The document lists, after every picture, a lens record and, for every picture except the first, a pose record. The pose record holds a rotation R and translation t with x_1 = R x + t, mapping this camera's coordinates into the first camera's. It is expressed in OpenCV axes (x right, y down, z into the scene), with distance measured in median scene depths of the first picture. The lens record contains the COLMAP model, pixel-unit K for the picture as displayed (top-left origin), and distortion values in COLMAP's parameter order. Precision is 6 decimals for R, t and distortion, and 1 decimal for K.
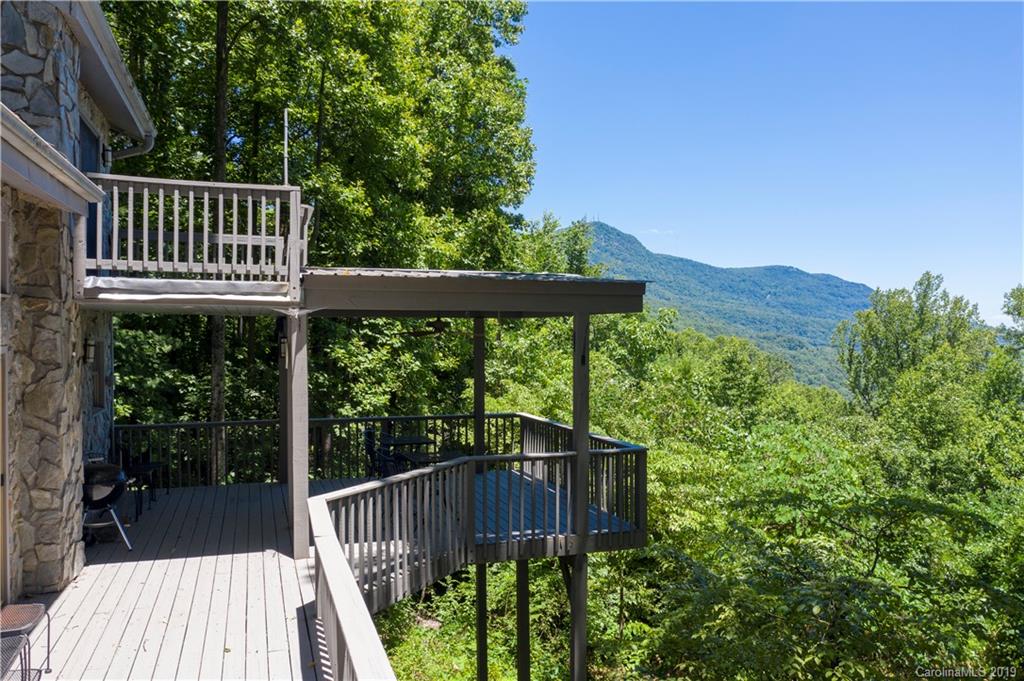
lens RADIAL K [[823.1, 0, 514.5], [0, 823.1, 349.4], [0, 0, 1]] dist [0.000017, -0.004412]
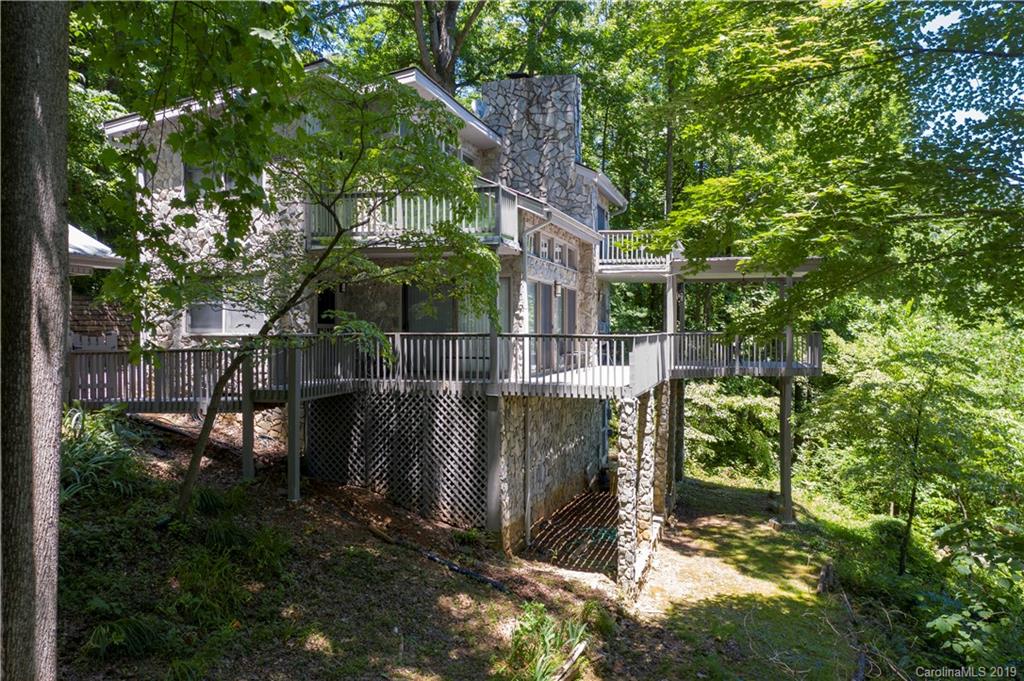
lens RADIAL K [[823.1, 0, 514.5], [0, 823.1, 349.4], [0, 0, 1]] dist [0.000017, -0.004412]
pose [[0.835115, 0.007606, -0.550022, 0.844641], [-0.006752, 0.999971, 0.003576, 0.201967], [0.550033, 0.000727, 0.835142, -1.618968]]
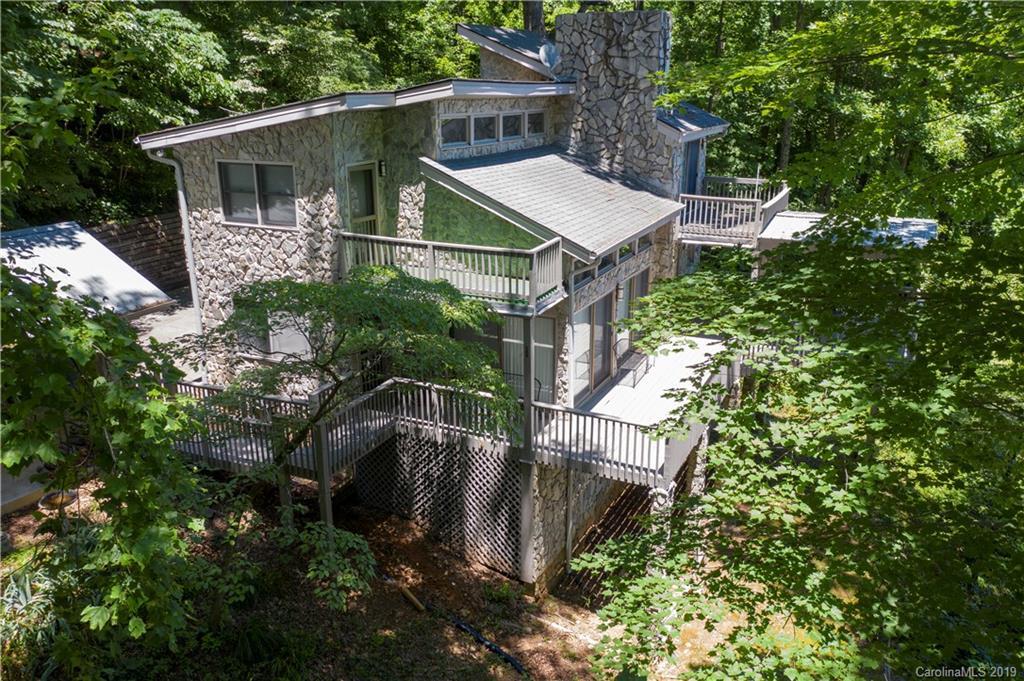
lens RADIAL K [[823.1, 0, 514.5], [0, 823.1, 349.4], [0, 0, 1]] dist [0.000017, -0.004412]
pose [[0.733197, 0.202441, -0.649184, 0.899305], [-0.007055, 0.956873, 0.290422, -0.494139], [0.679980, -0.208356, 0.703004, -1.324606]]
